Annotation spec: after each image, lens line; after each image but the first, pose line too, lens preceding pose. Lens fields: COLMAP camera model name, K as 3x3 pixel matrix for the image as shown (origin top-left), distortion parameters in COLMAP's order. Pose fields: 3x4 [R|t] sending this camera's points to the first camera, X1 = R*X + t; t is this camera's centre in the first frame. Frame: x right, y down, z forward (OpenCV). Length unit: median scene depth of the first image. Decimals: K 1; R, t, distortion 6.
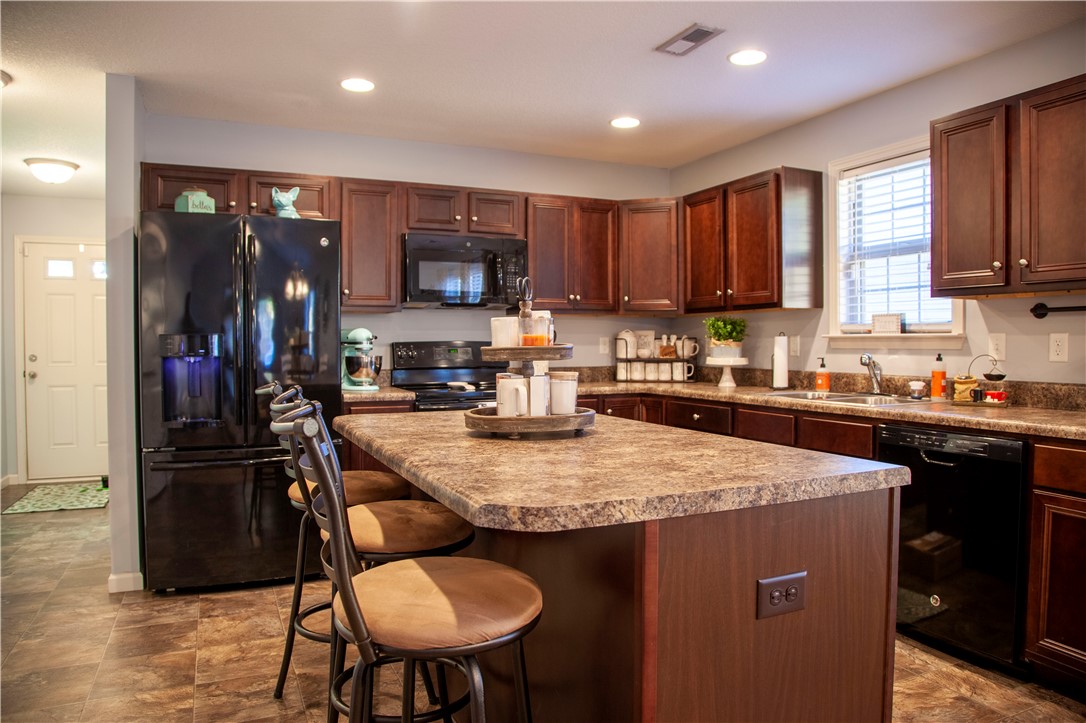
lens RADIAL K [[739.6, 0, 545.2], [0, 739.6, 361.5], [0, 0, 1]] dist [-0.116690, 0.060459]
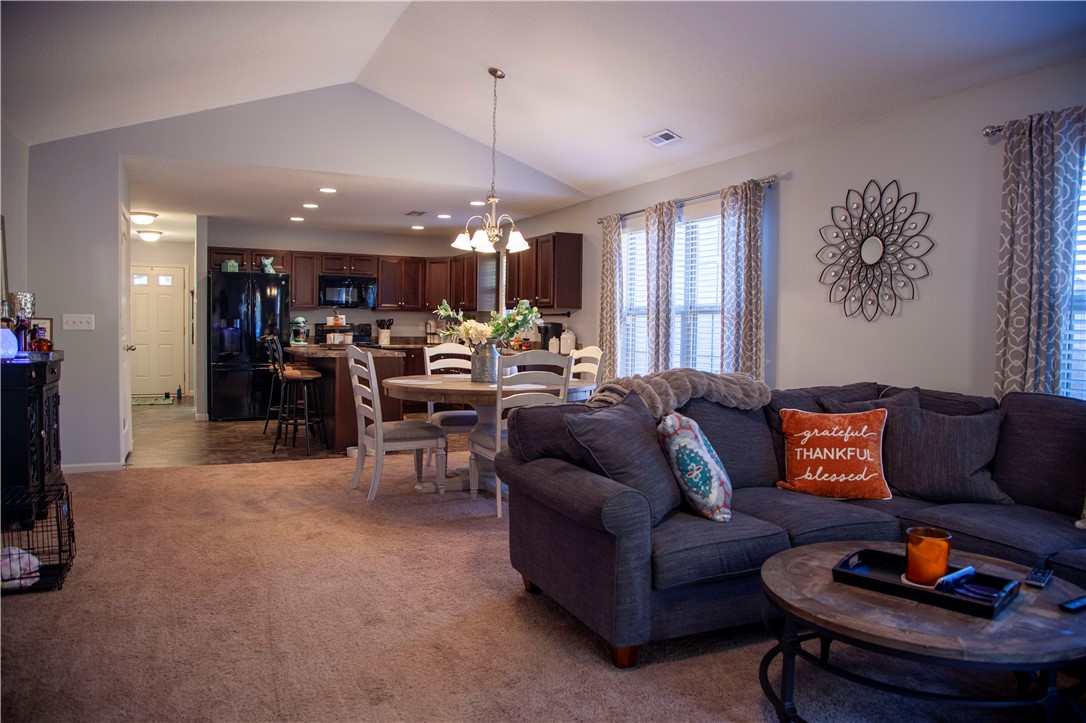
lens RADIAL K [[739.6, 0, 543.2], [0, 739.6, 359.6], [0, 0, 1]] dist [-0.116690, 0.060459]
pose [[0.999376, 0.015221, 0.031882, 0.430794], [-0.015859, 0.999677, 0.019881, 0.029583], [-0.031569, -0.020375, 0.999294, -1.286907]]
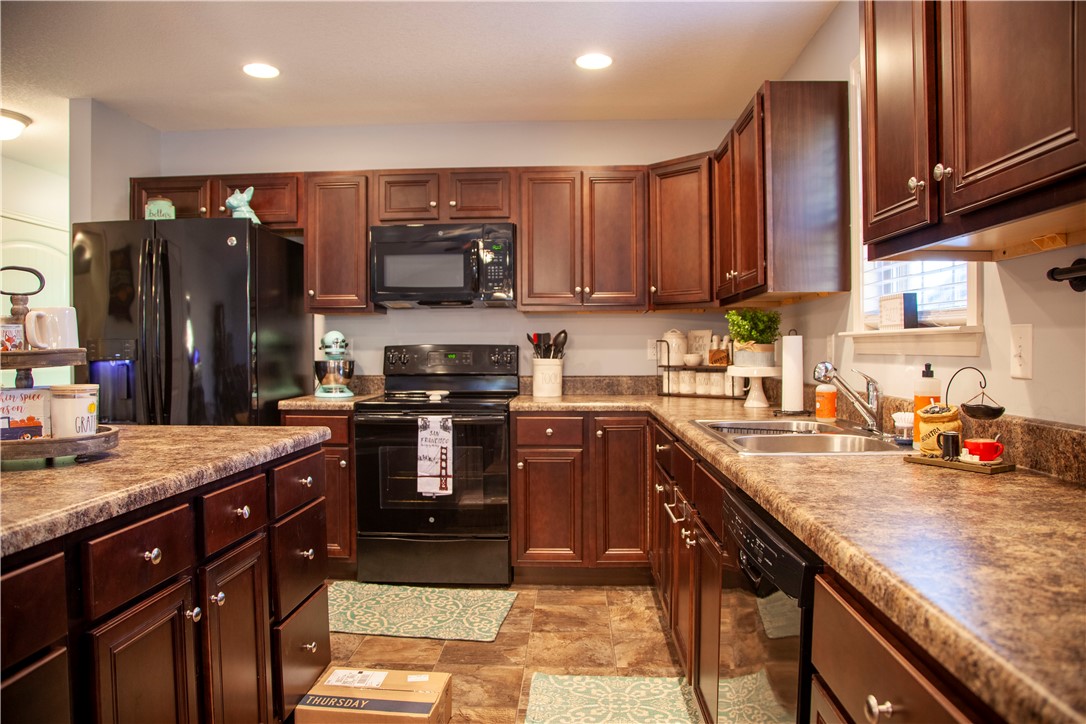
lens RADIAL K [[739.6, 0, 540.6], [0, 739.6, 362.8], [0, 0, 1]] dist [-0.116690, 0.060459]
pose [[0.888176, 0.007890, -0.459435, 0.415347], [-0.009354, 0.999956, -0.000911, -0.006339], [0.459408, 0.005107, 0.888211, 0.292770]]
